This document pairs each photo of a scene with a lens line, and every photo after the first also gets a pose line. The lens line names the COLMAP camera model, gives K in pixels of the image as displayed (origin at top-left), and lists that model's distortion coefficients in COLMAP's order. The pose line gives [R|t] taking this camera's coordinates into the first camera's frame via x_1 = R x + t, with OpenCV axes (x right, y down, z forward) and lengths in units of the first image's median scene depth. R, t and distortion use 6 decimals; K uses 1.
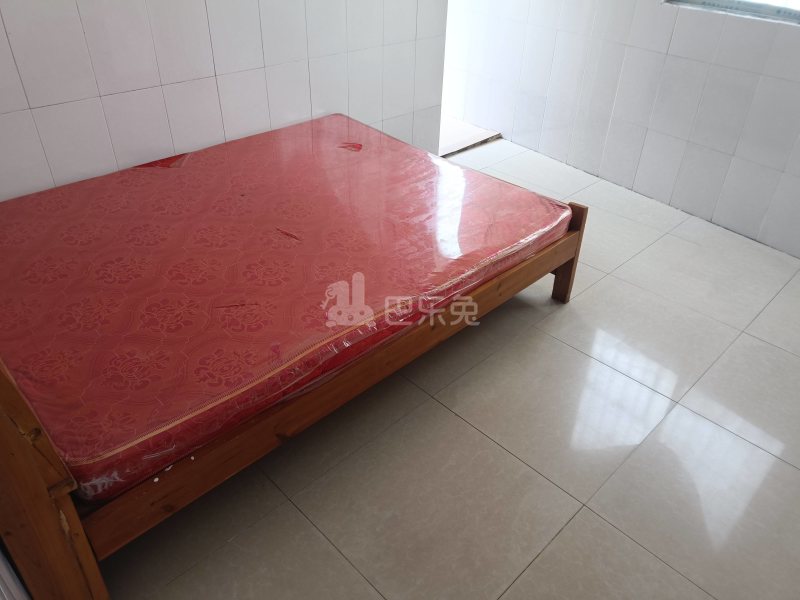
lens RADIAL K [[592.7, 0, 403.5], [0, 592.7, 298.8], [0, 0, 1]] dist [-0.000576, -0.003167]
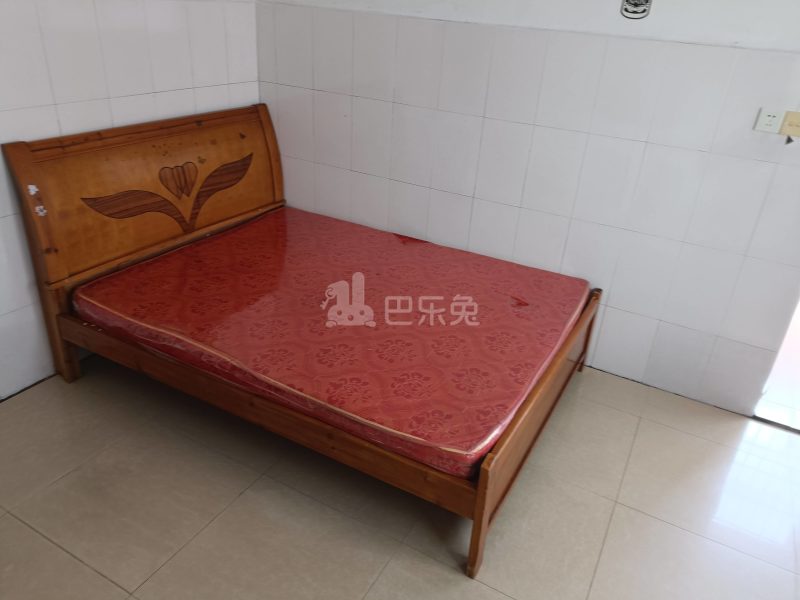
lens RADIAL K [[592.7, 0, 403.5], [0, 592.7, 298.8], [0, 0, 1]] dist [-0.000576, -0.003167]
pose [[0.280236, 0.422622, -0.861893, 0.842202], [-0.579945, 0.790022, 0.198818, -0.414101], [0.764939, 0.444135, 0.466490, 0.480221]]
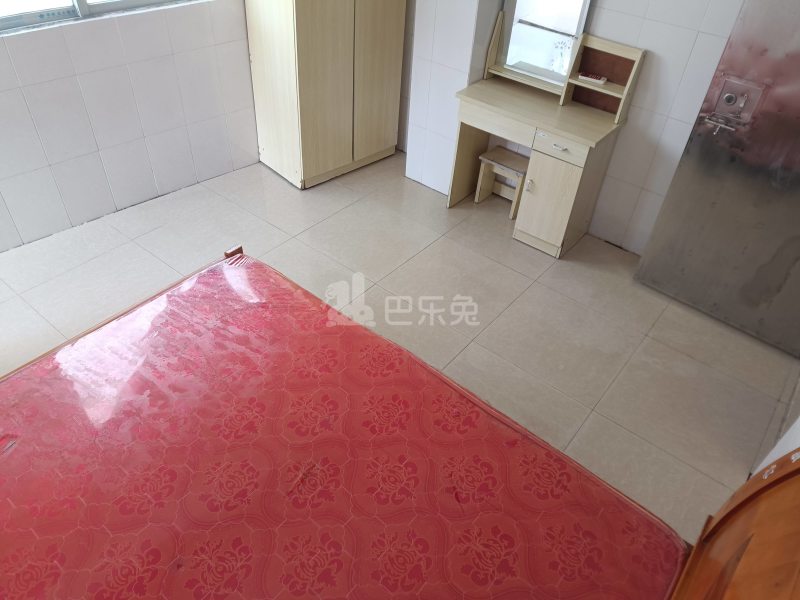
lens RADIAL K [[592.7, 0, 403.5], [0, 592.7, 298.8], [0, 0, 1]] dist [-0.000576, -0.003167]
pose [[-0.116219, -0.679334, 0.724568, -0.580758], [0.511686, 0.584301, 0.629897, -0.636220], [-0.851276, 0.443957, 0.279699, 0.506838]]
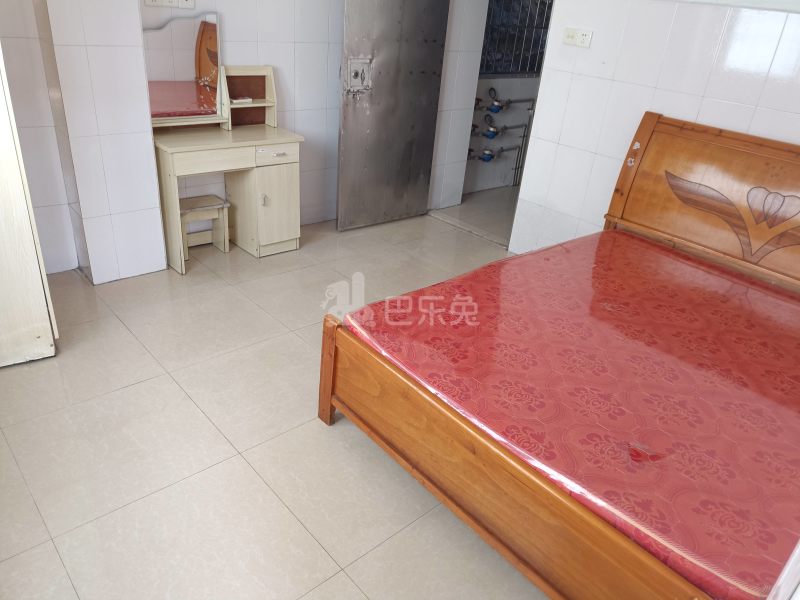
lens RADIAL K [[592.7, 0, 403.5], [0, 592.7, 298.8], [0, 0, 1]] dist [-0.000576, -0.003167]
pose [[-0.992119, -0.123859, -0.018936, 0.204036], [-0.075907, 0.473900, 0.877301, -1.000568], [-0.099688, 0.871824, -0.479567, 1.428769]]
